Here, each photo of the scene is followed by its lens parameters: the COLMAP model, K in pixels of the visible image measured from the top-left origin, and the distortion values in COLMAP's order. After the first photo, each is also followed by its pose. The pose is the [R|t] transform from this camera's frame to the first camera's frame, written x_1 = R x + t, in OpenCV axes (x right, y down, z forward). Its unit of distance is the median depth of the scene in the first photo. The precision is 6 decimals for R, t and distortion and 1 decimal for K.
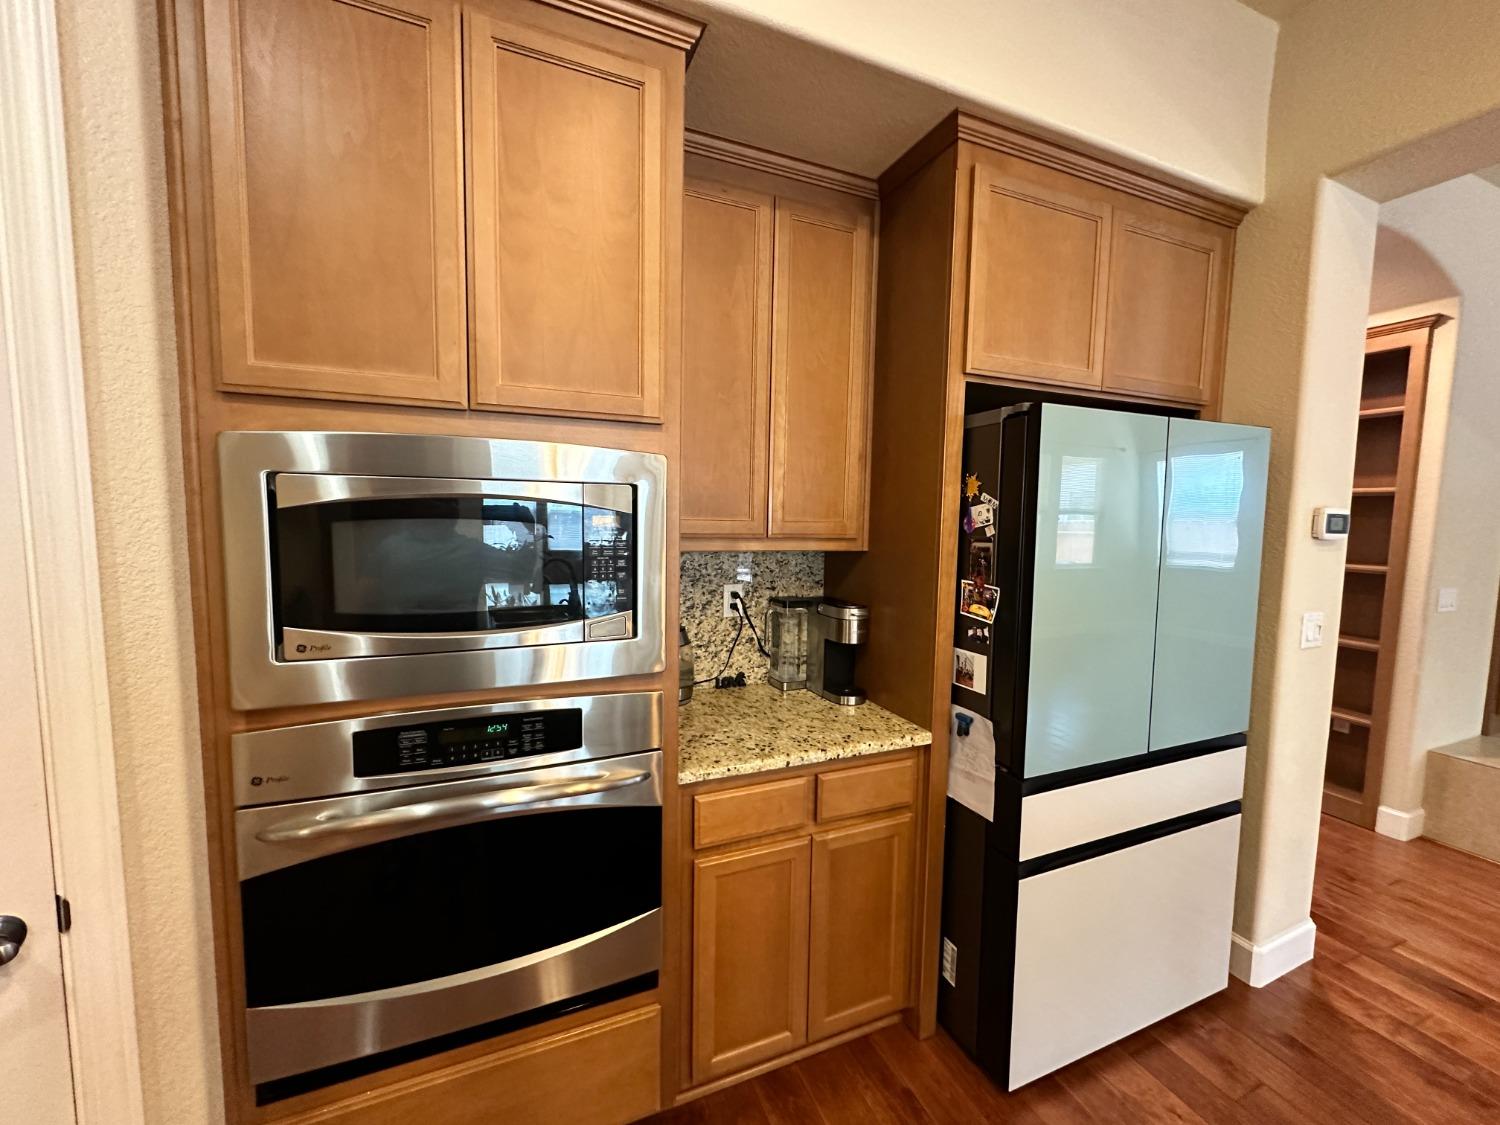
lens RADIAL K [[599.2, 0, 748.1], [0, 599.2, 561.0], [0, 0, 1]] dist [-0.000486, 0.000068]
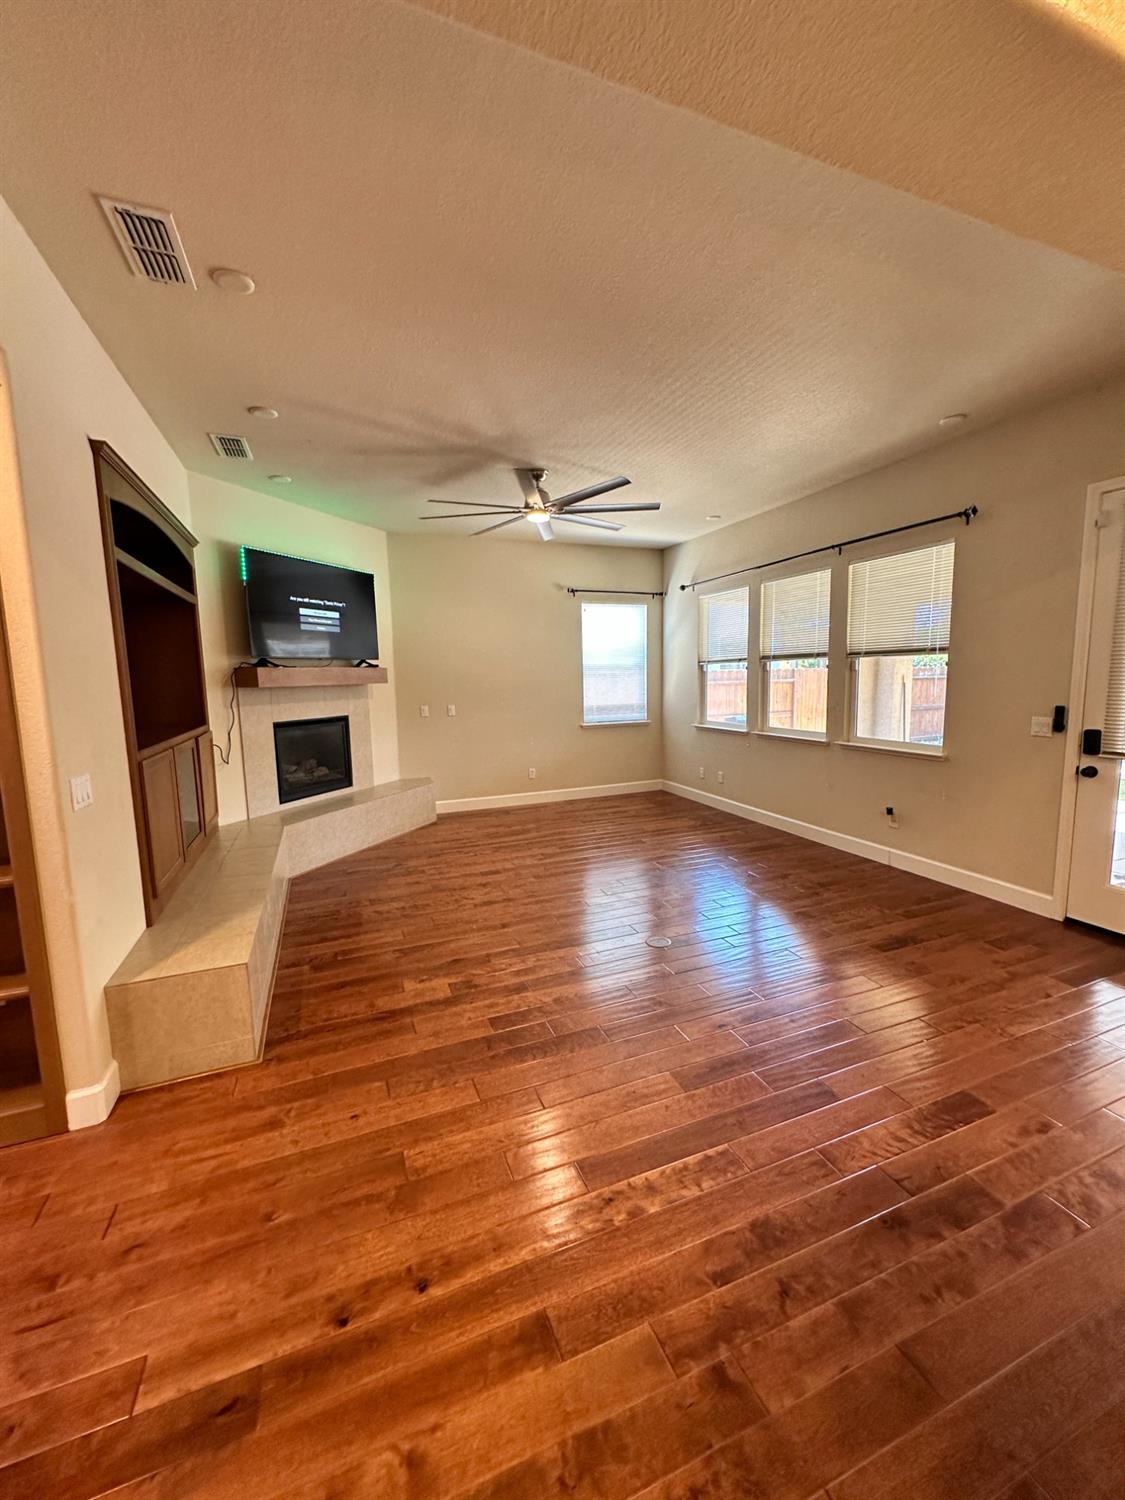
lens RADIAL K [[599.2, 0, 561.7], [0, 599.2, 757.0], [0, 0, 1]] dist [-0.000486, 0.000068]
pose [[0.028474, -0.156812, 0.987218, 0.482069], [0.094474, 0.983620, 0.153516, -0.035861], [-0.995120, 0.088895, 0.042822, 0.390849]]
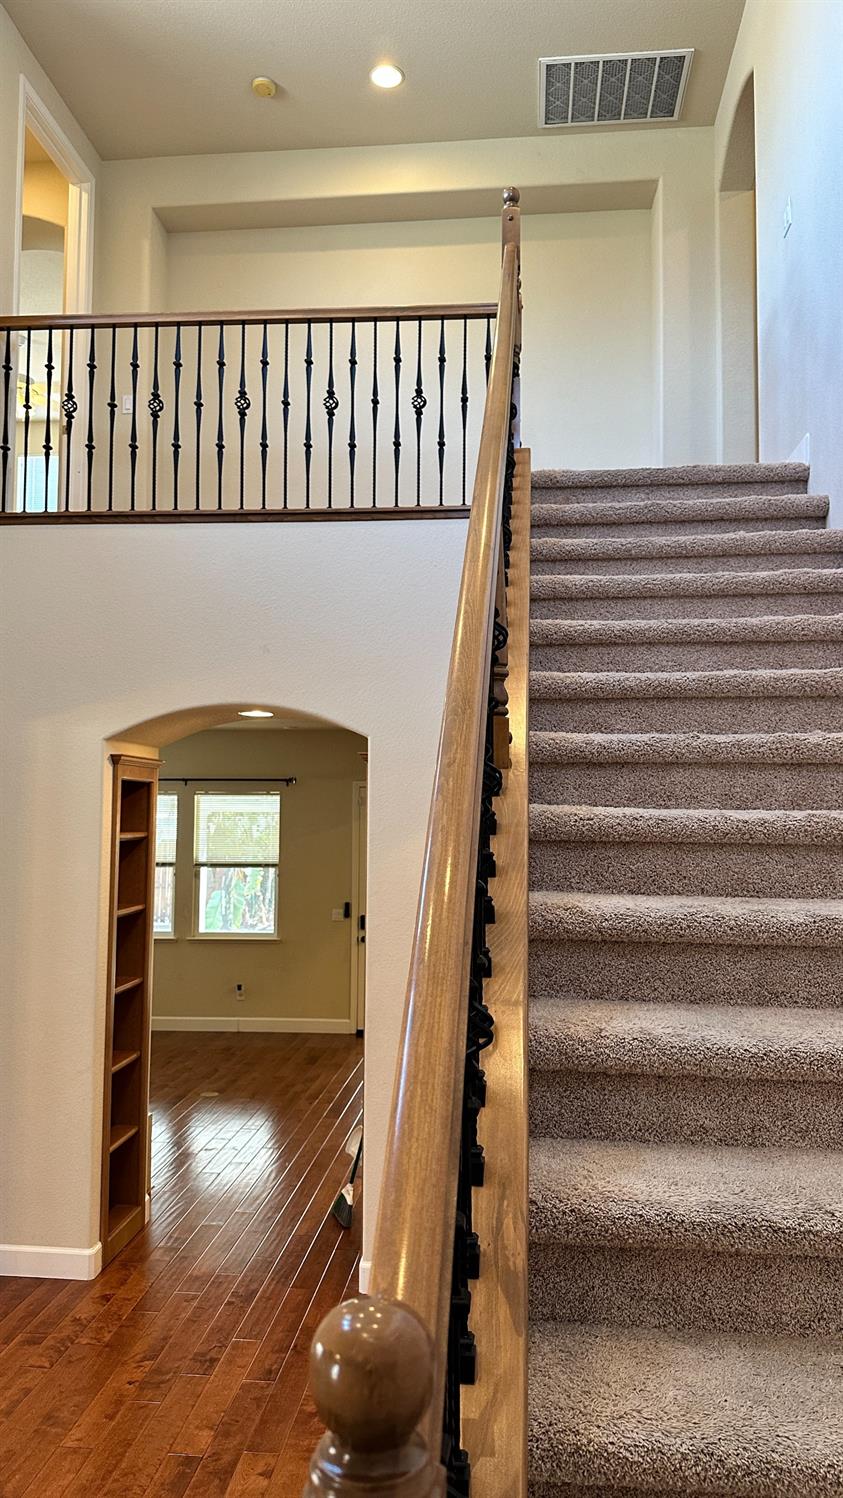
lens RADIAL K [[1032.0, 0, 421.8], [0, 1032.0, 743.6], [0, 0, 1]] dist [-0.002902, -0.001009]
pose [[-0.879841, -0.001482, 0.475267, -0.289265], [0.017297, 0.999233, 0.035138, -0.595260], [-0.474954, 0.039137, -0.879140, 2.711469]]
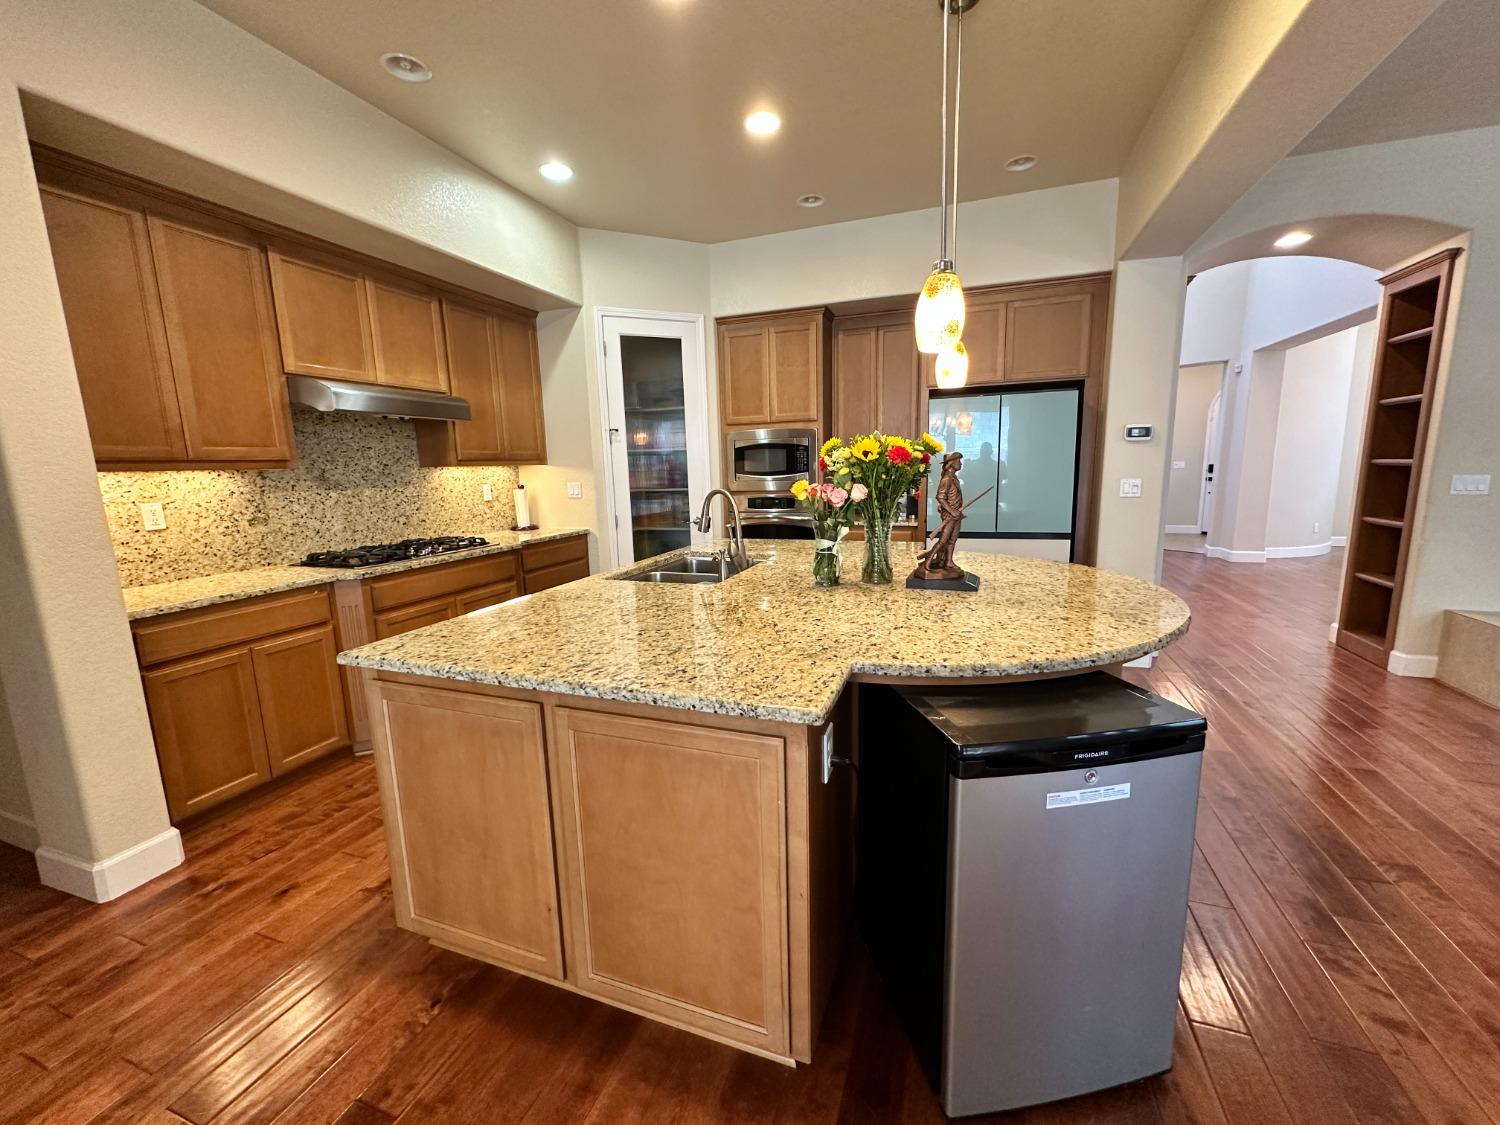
lens RADIAL K [[599.2, 0, 753.7], [0, 599.2, 560.3], [0, 0, 1]] dist [-0.000486, 0.000068]
pose [[0.730372, 0.076315, -0.678773, 1.002766], [-0.018159, 0.995557, 0.092392, 0.137737], [0.682808, -0.055154, 0.728513, -0.922107]]
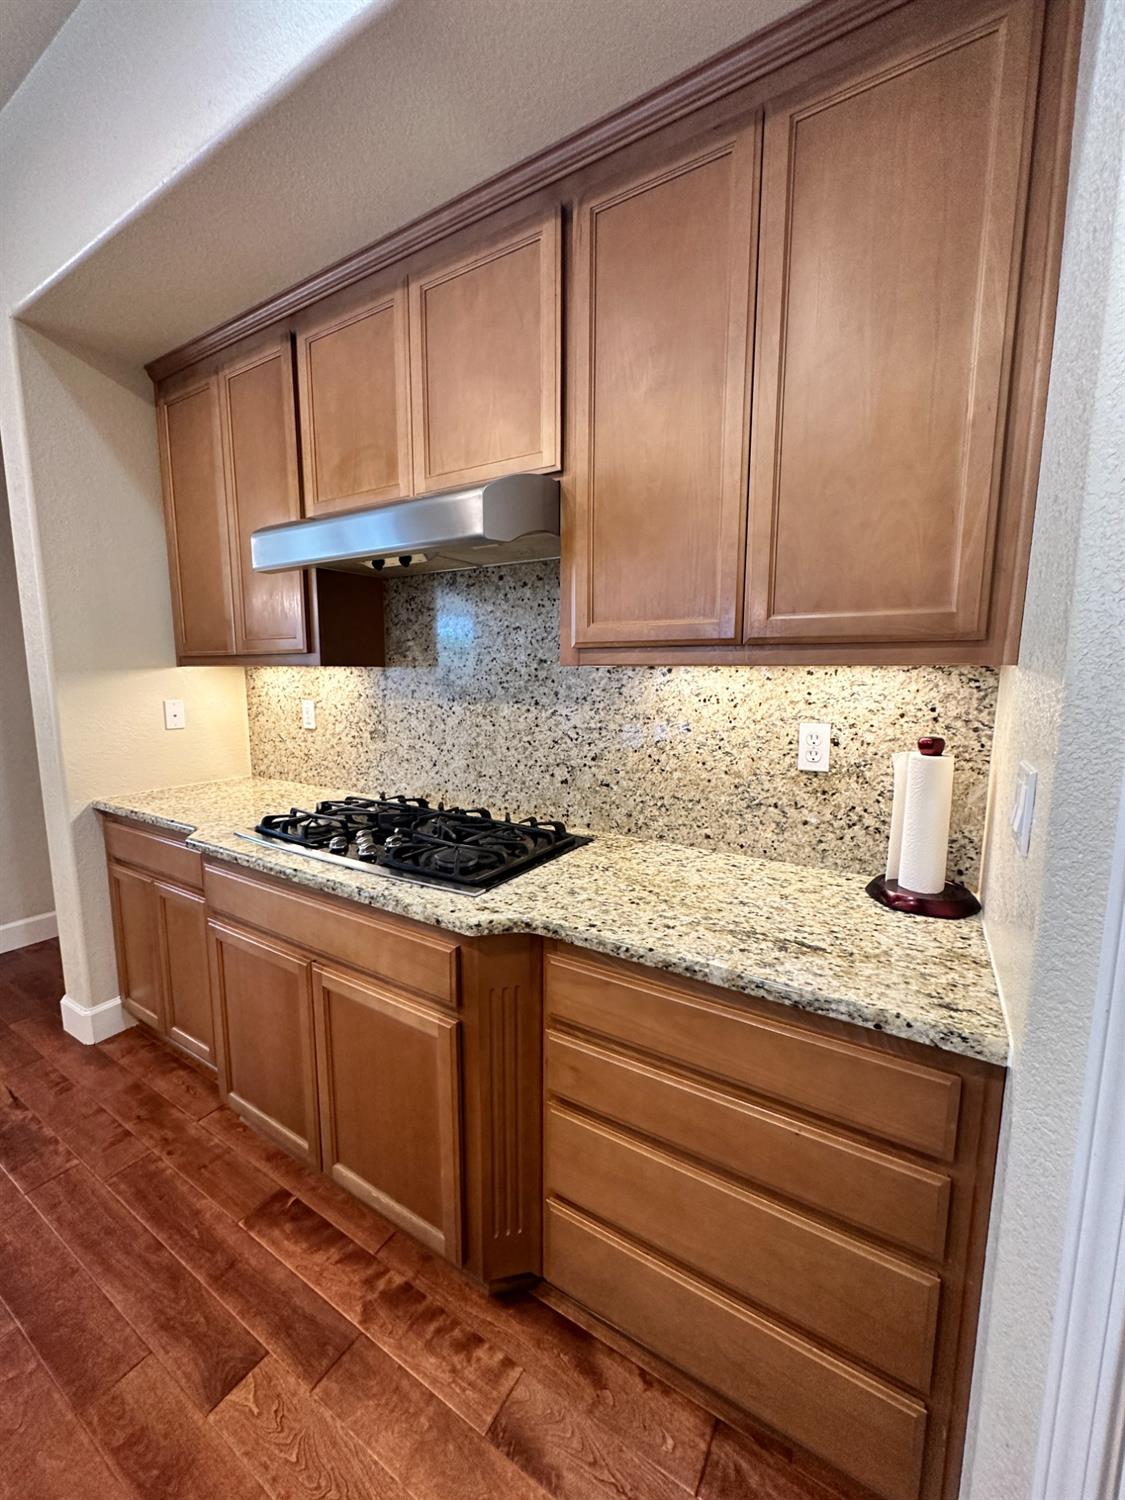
lens RADIAL K [[599.2, 0, 561.1], [0, 599.2, 750.4], [0, 0, 1]] dist [-0.000486, 0.000068]
pose [[-0.816478, 0.059216, -0.574332, -0.174591], [-0.060009, 0.980636, 0.186418, 0.034057], [0.574250, 0.186671, -0.797114, 0.092302]]
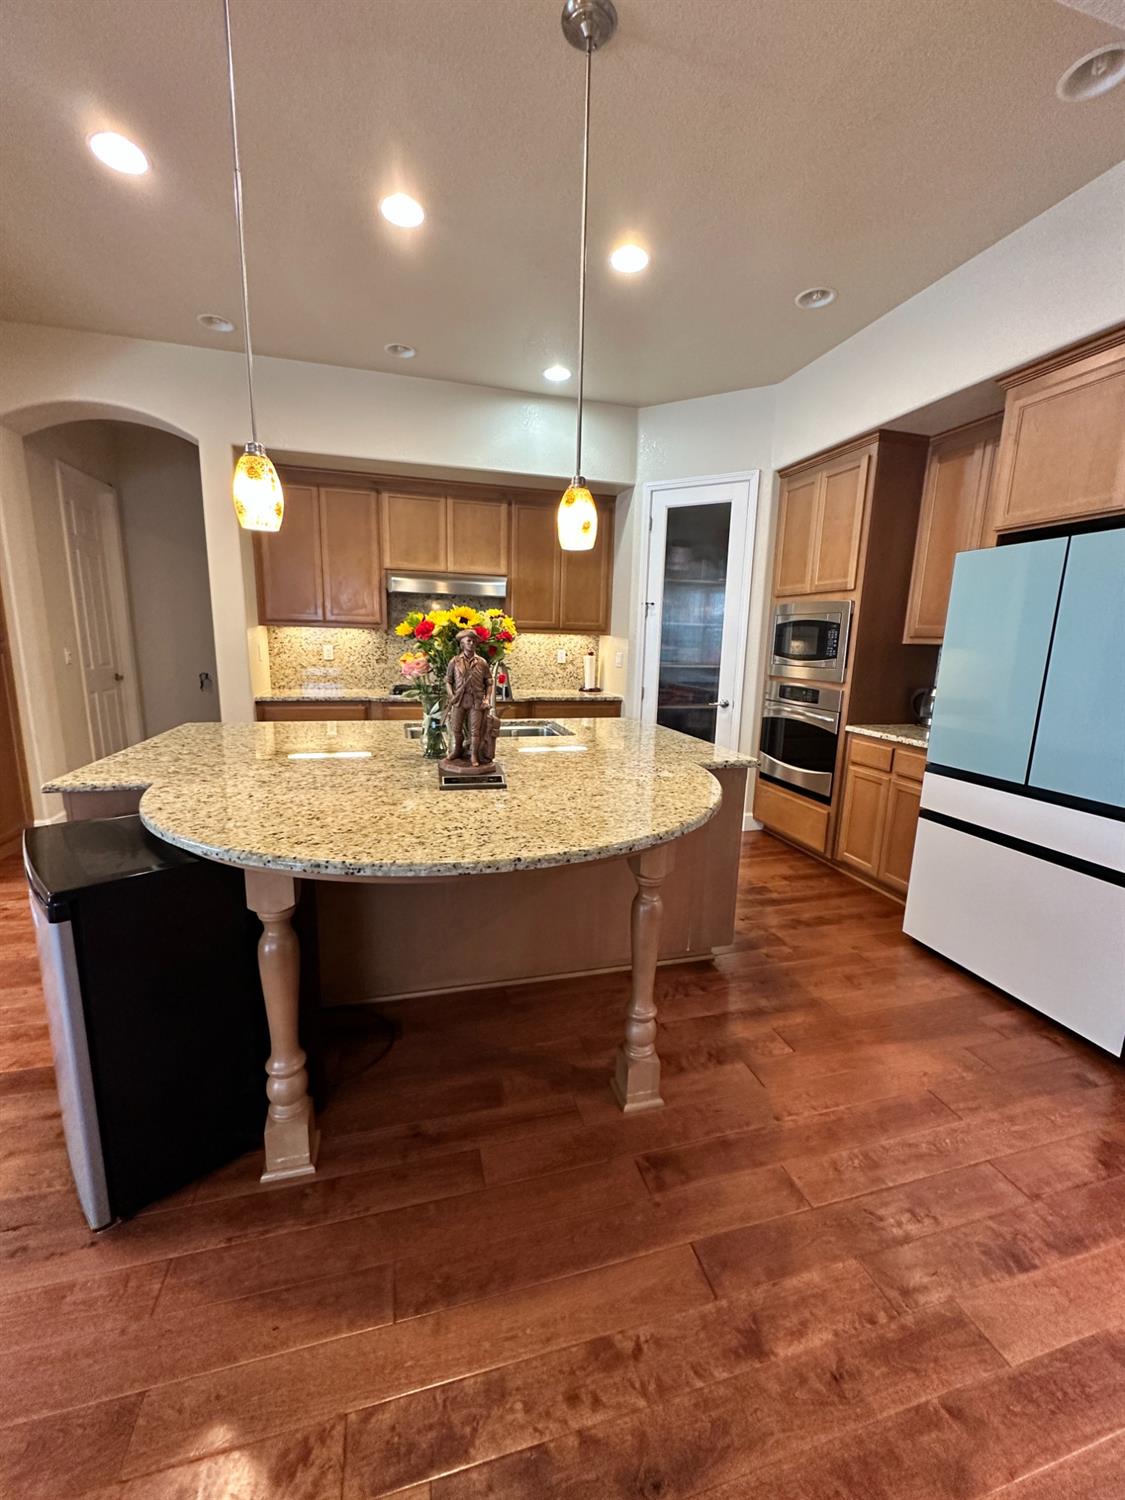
lens RADIAL K [[599.2, 0, 563.7], [0, 599.2, 749.6], [0, 0, 1]] dist [-0.000486, 0.000068]
pose [[-0.126668, 0.165022, -0.978122, 1.326466], [-0.105649, 0.978212, 0.178719, 0.064591], [0.986303, 0.125976, -0.106474, 0.050003]]
